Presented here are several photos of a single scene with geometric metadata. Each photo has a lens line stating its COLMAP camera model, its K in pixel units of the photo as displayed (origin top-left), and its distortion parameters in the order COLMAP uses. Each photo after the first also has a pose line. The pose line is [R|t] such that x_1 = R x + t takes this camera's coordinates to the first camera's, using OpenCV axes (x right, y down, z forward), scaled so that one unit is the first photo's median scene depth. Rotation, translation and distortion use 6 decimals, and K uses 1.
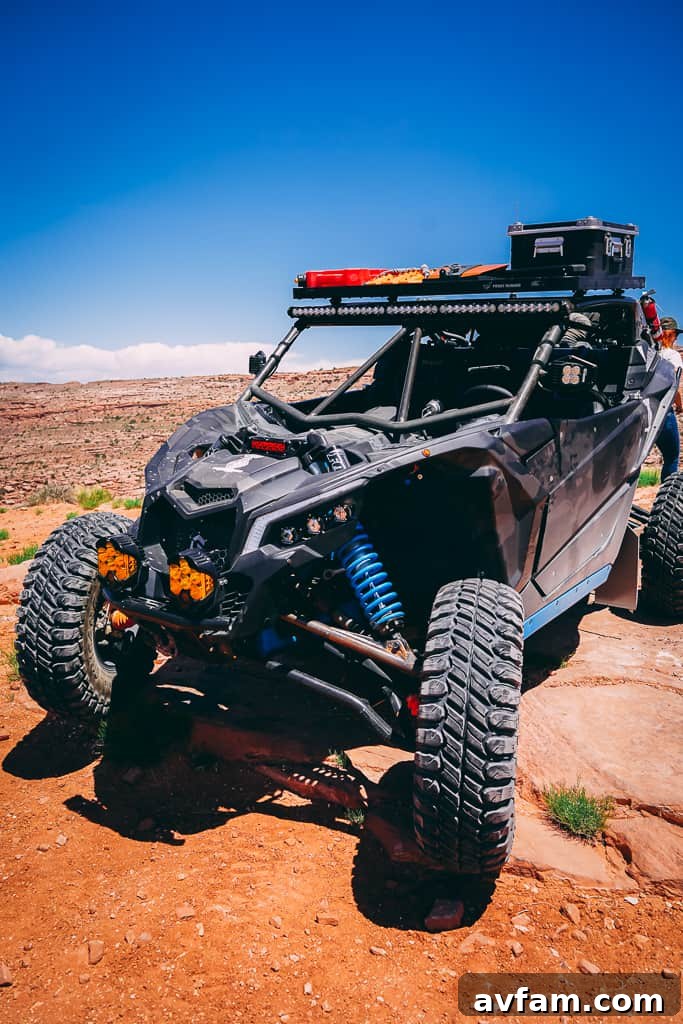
lens RADIAL K [[847.4, 0, 341.5], [0, 847.4, 512.0], [0, 0, 1]] dist [0.007137, -0.005615]
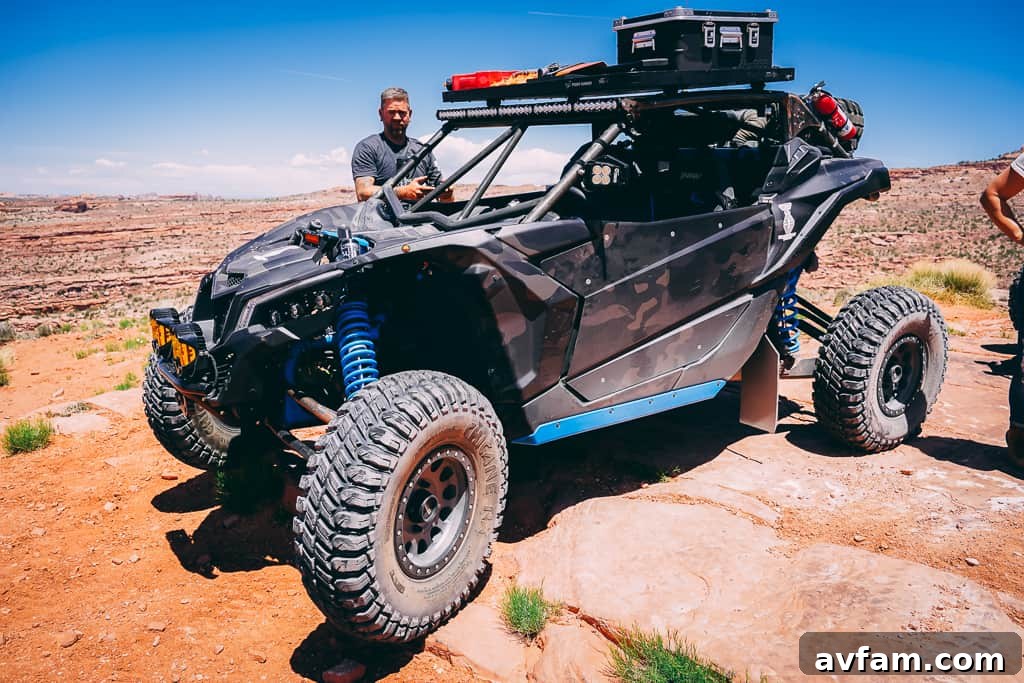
lens RADIAL K [[847.4, 0, 508.3], [0, 847.4, 345.2], [0, 0, 1]] dist [0.007137, -0.005615]
pose [[0.936475, 0.073105, -0.343032, 0.494856], [-0.061789, 0.997127, 0.043817, -0.003273], [0.345250, -0.019838, 0.938301, 0.046401]]
